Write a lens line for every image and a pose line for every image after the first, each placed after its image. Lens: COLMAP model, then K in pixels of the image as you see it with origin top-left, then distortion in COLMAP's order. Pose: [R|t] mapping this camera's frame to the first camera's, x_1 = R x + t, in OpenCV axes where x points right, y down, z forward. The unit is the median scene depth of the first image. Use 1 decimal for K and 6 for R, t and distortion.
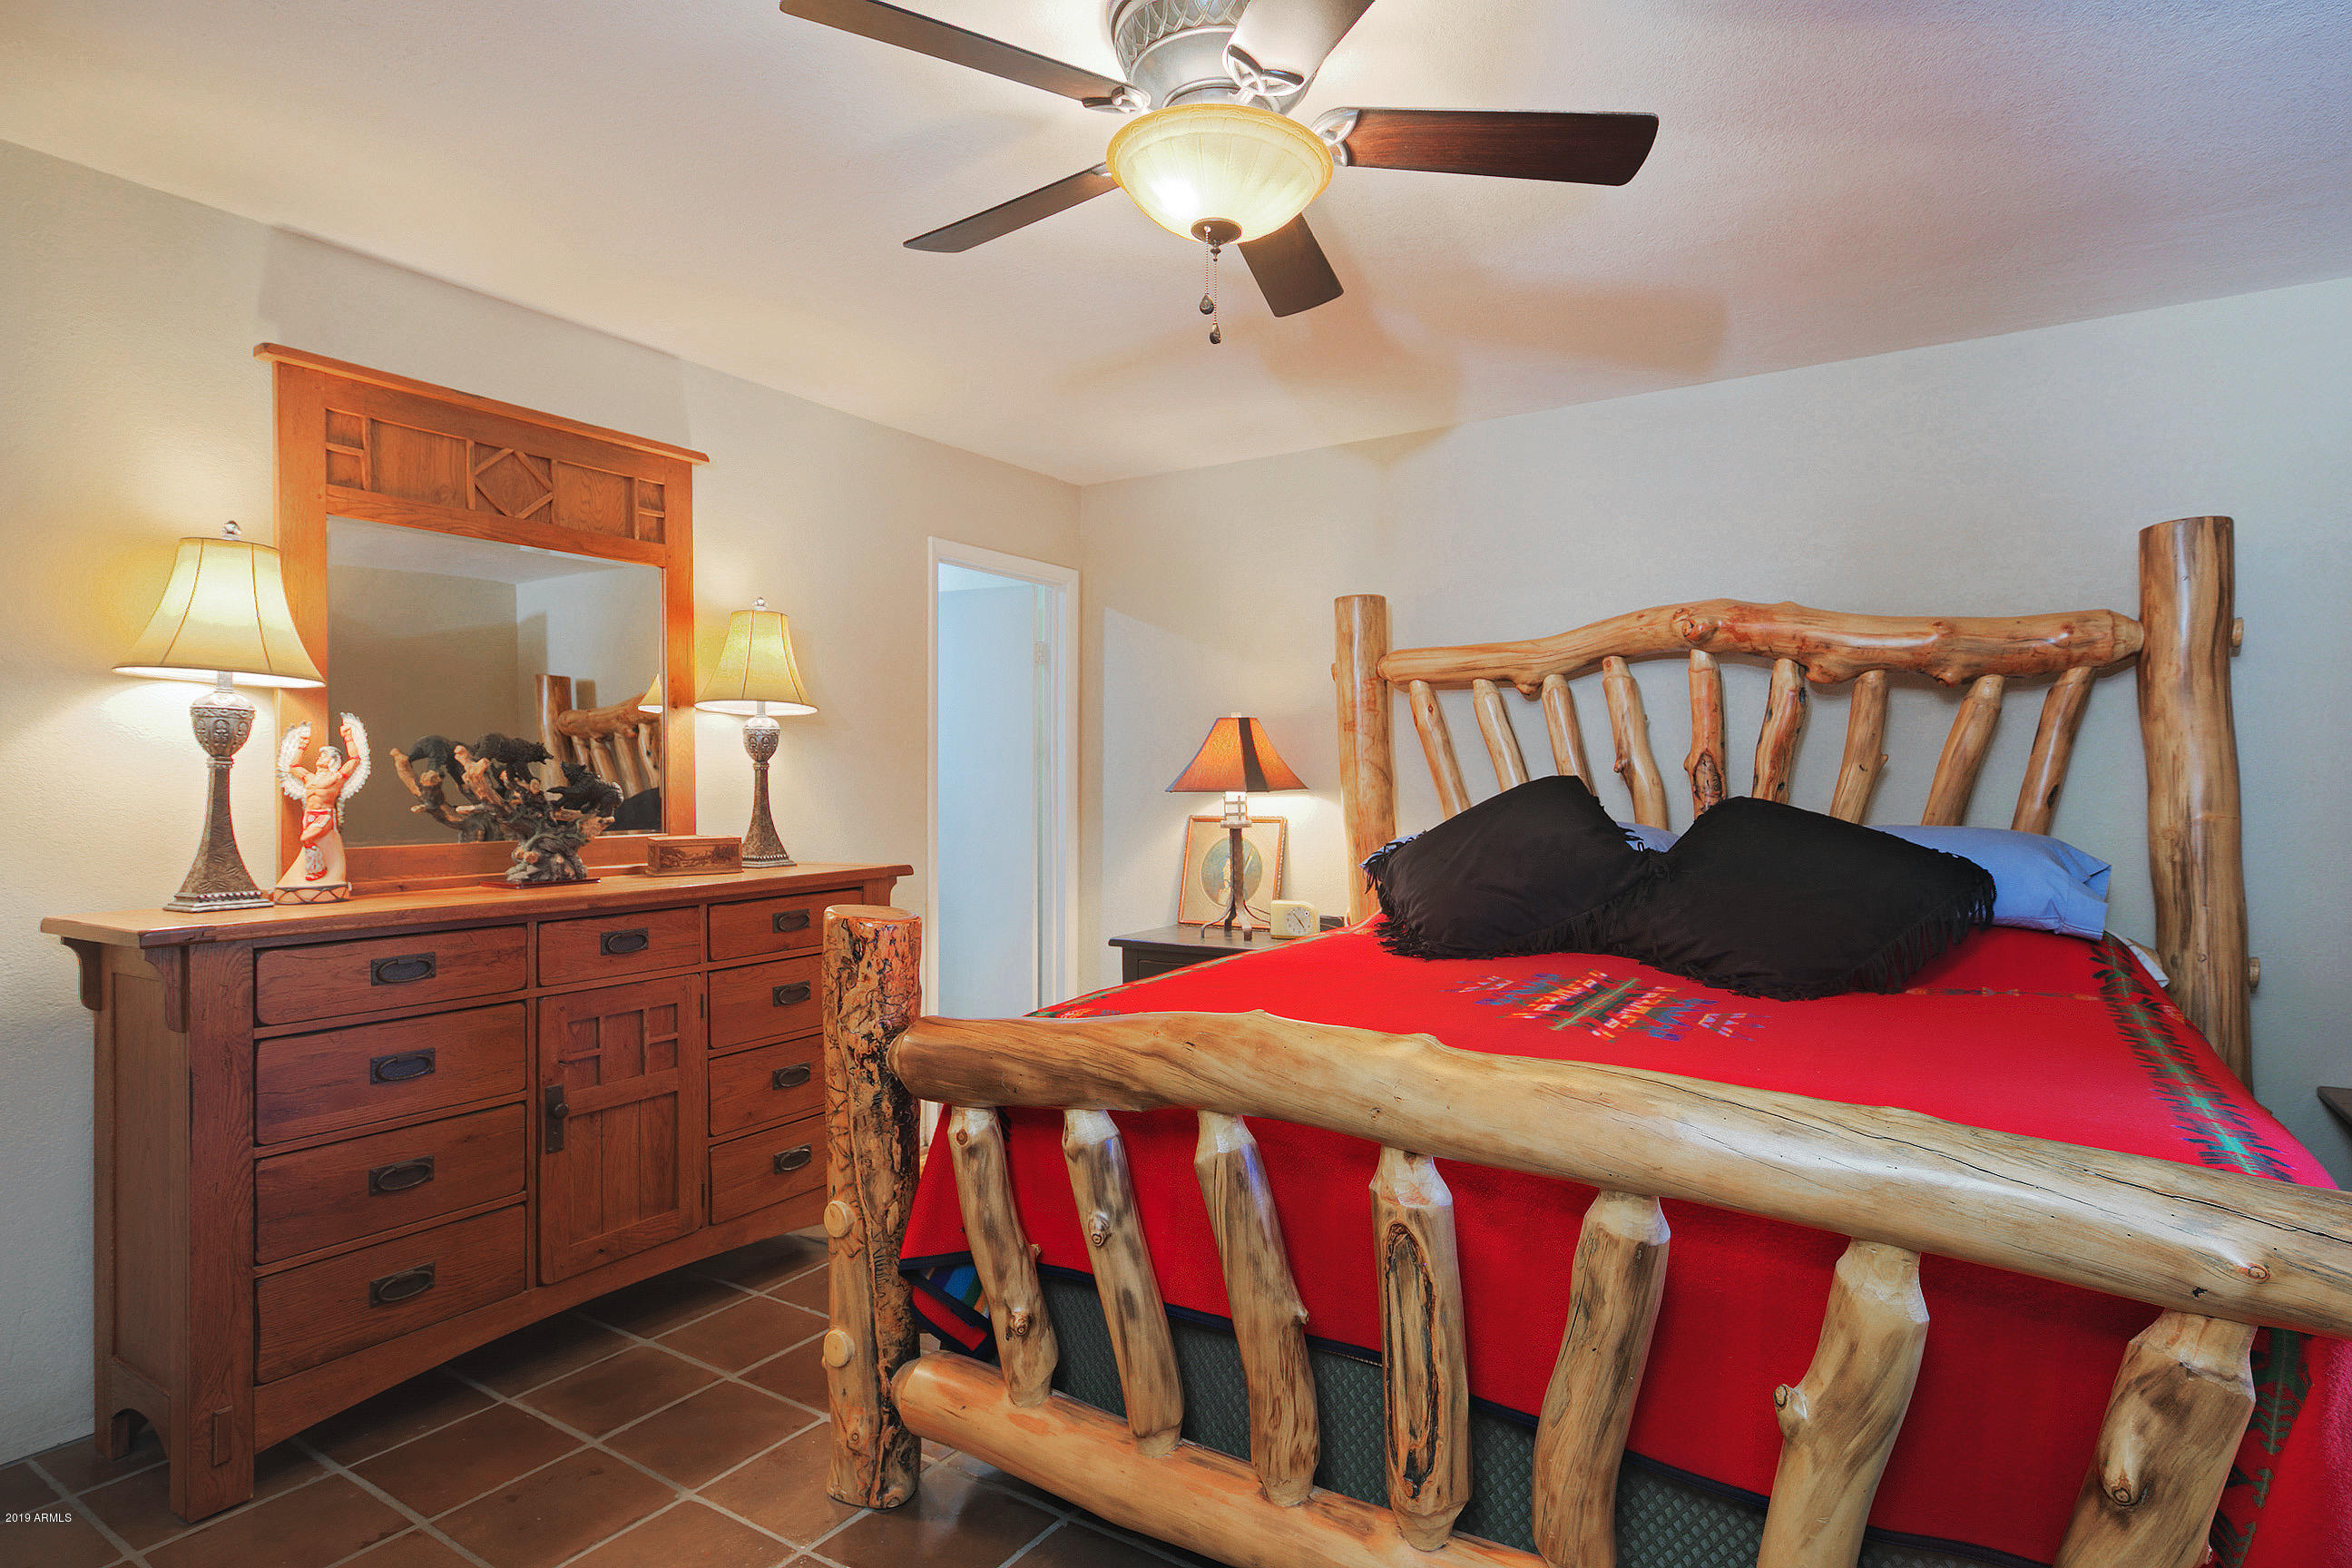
lens RADIAL K [[1221.5, 0, 1181.9], [0, 1221.5, 780.2], [0, 0, 1]] dist [-0.005391, -0.000958]
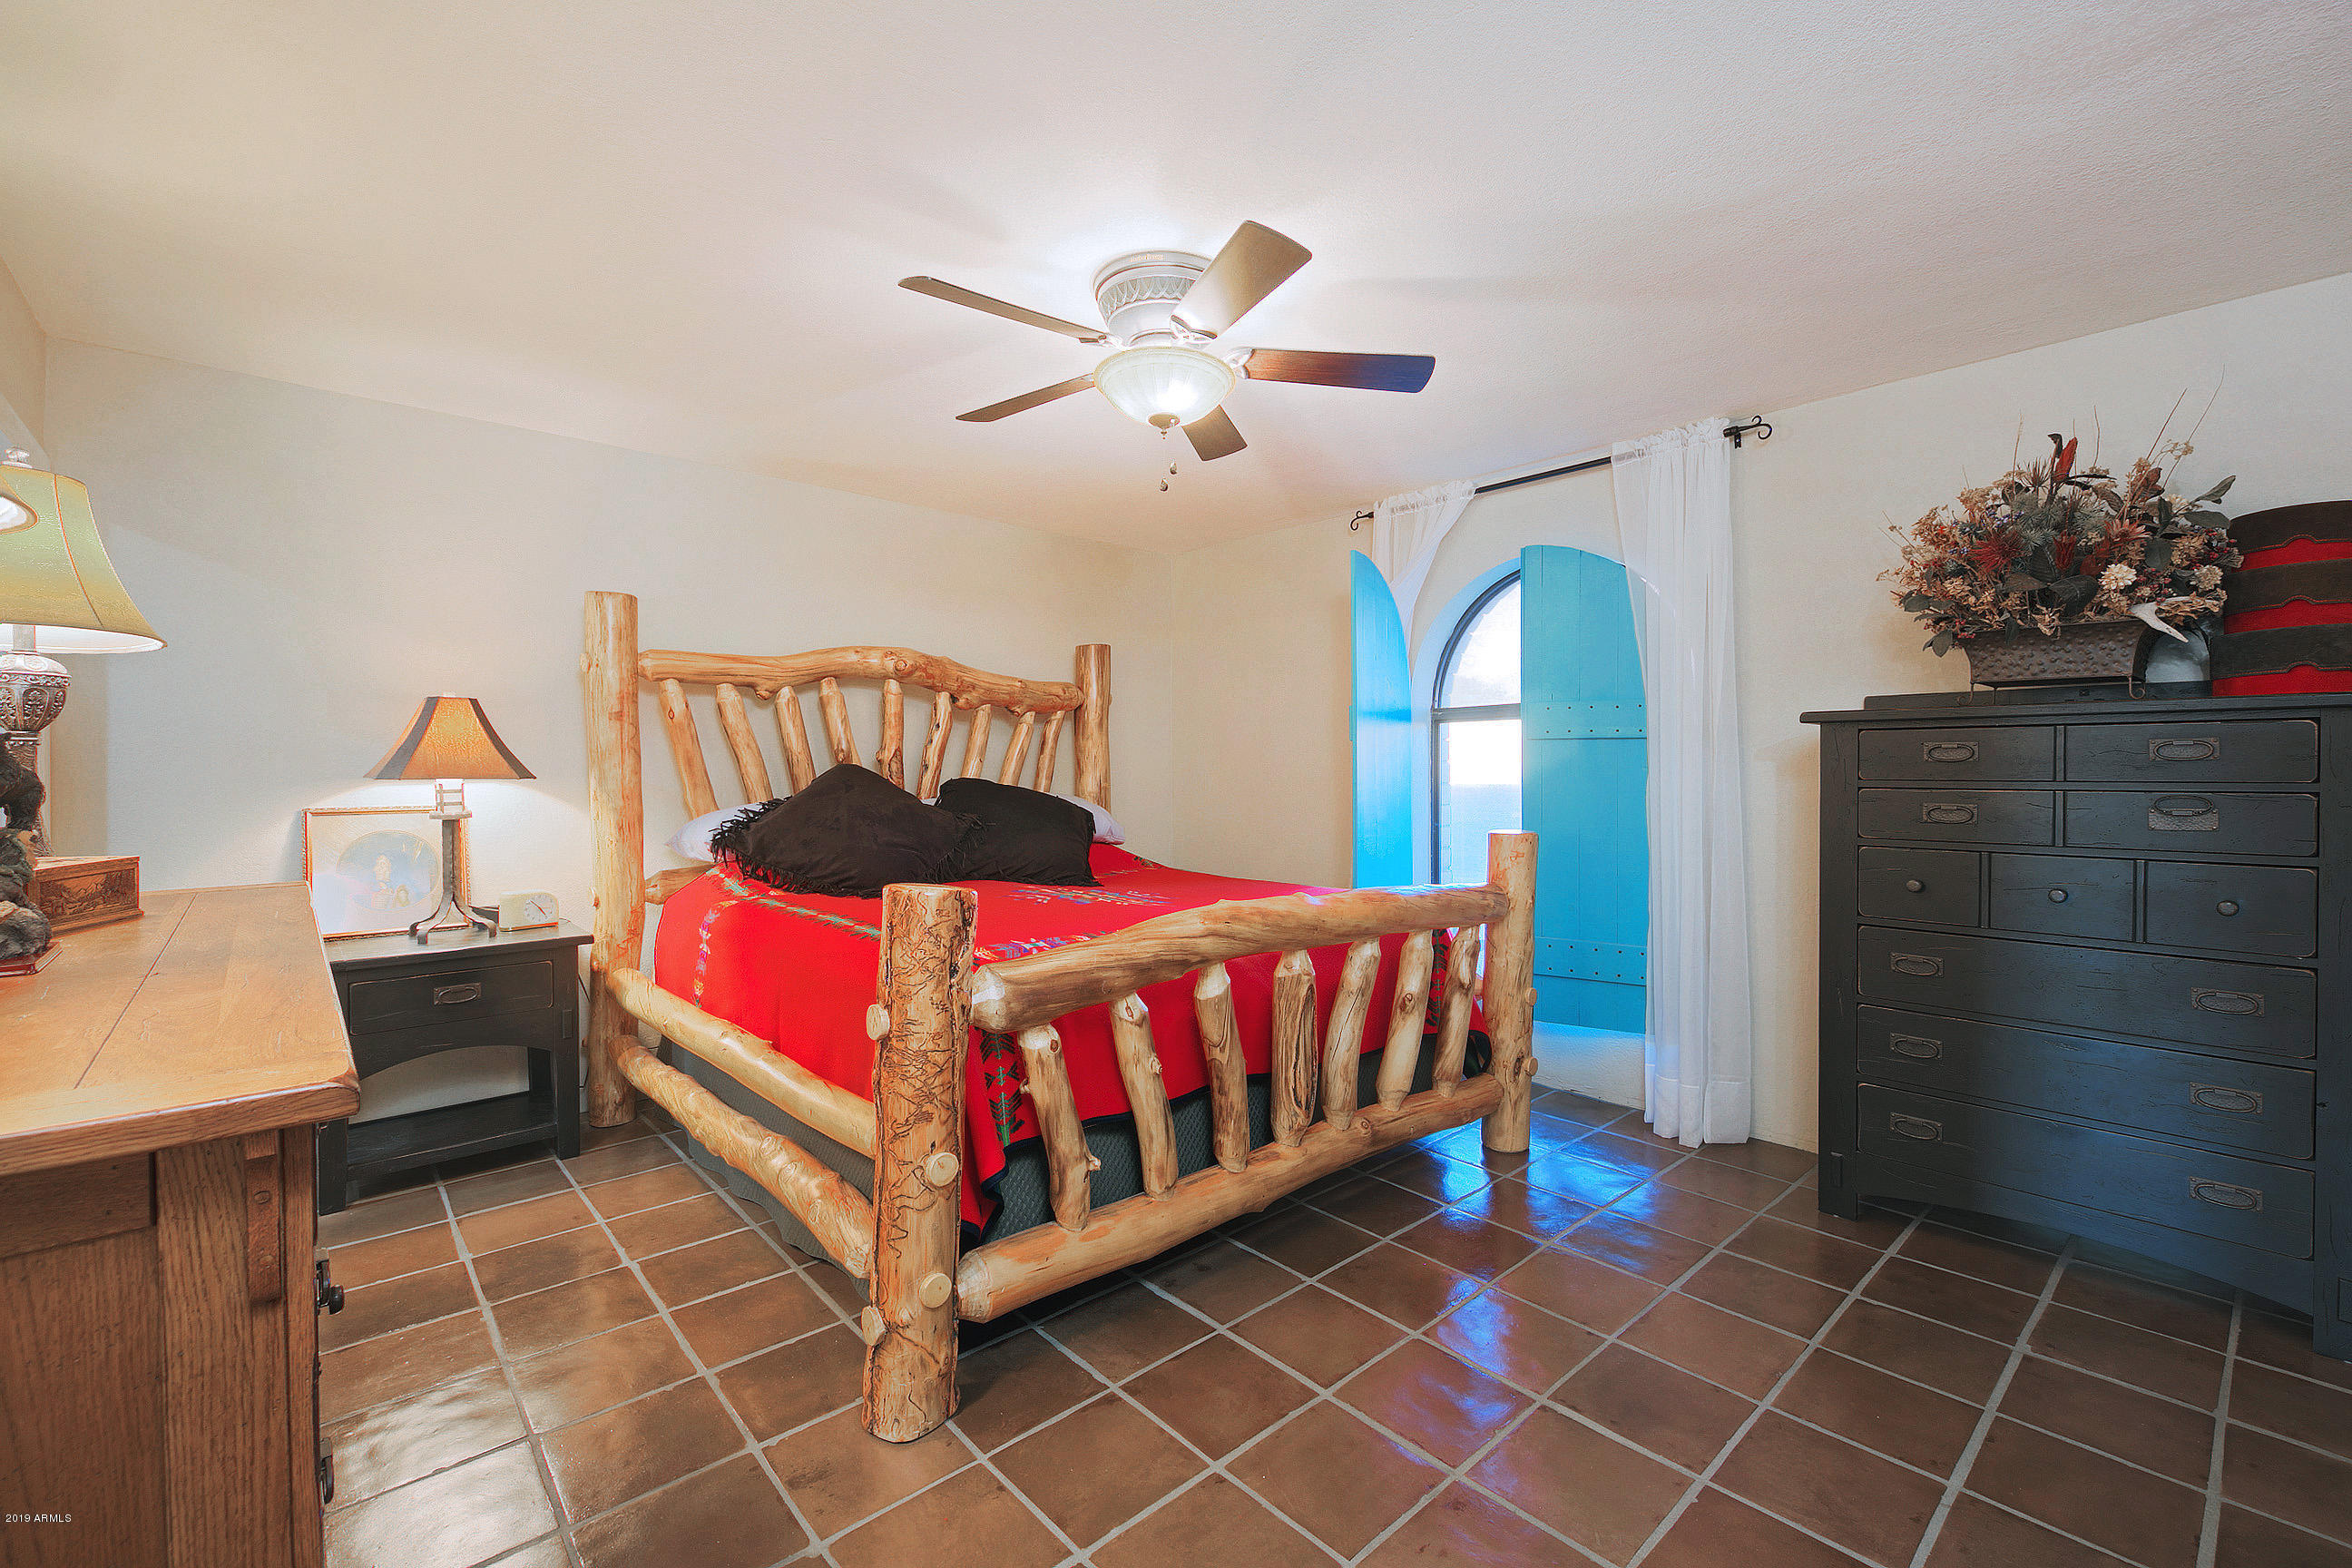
lens RADIAL K [[1001.4, 0, 1185.8], [0, 1001.4, 777.8], [0, 0, 1]] dist [0.002514, 0.000345]
pose [[0.259812, -0.006458, 0.965638, -0.639915], [-0.002686, 0.999969, 0.007410, 0.001908], [-0.965656, -0.004519, 0.259786, 0.328661]]
